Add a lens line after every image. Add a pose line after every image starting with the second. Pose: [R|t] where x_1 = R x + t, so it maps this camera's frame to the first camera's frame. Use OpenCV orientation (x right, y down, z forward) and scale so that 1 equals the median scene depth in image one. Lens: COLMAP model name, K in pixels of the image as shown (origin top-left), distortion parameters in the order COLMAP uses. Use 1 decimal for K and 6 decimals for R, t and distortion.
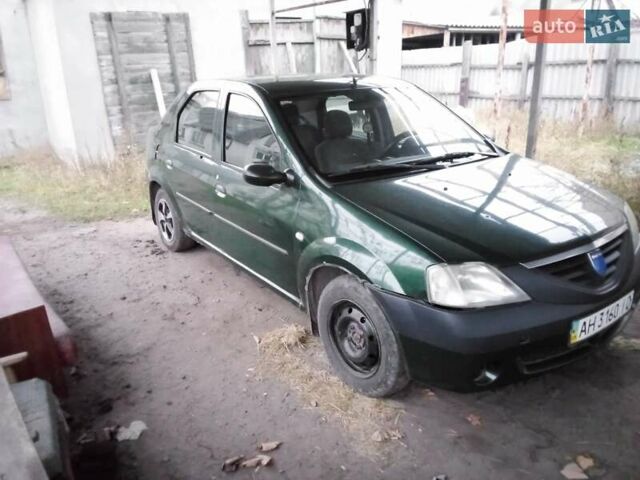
lens RADIAL K [[526.5, 0, 318.5], [0, 526.5, 239.9], [0, 0, 1]] dist [0.013920, -0.018672]
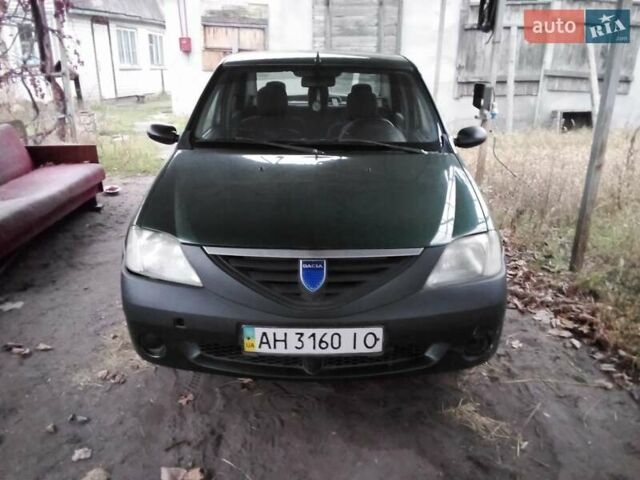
lens RADIAL K [[526.5, 0, 318.2], [0, 526.5, 241.1], [0, 0, 1]] dist [0.013920, -0.018672]
pose [[0.804106, 0.224966, -0.550276, 0.295242], [-0.215053, 0.973023, 0.083542, -0.023690], [0.554225, 0.051162, 0.830793, 0.095333]]
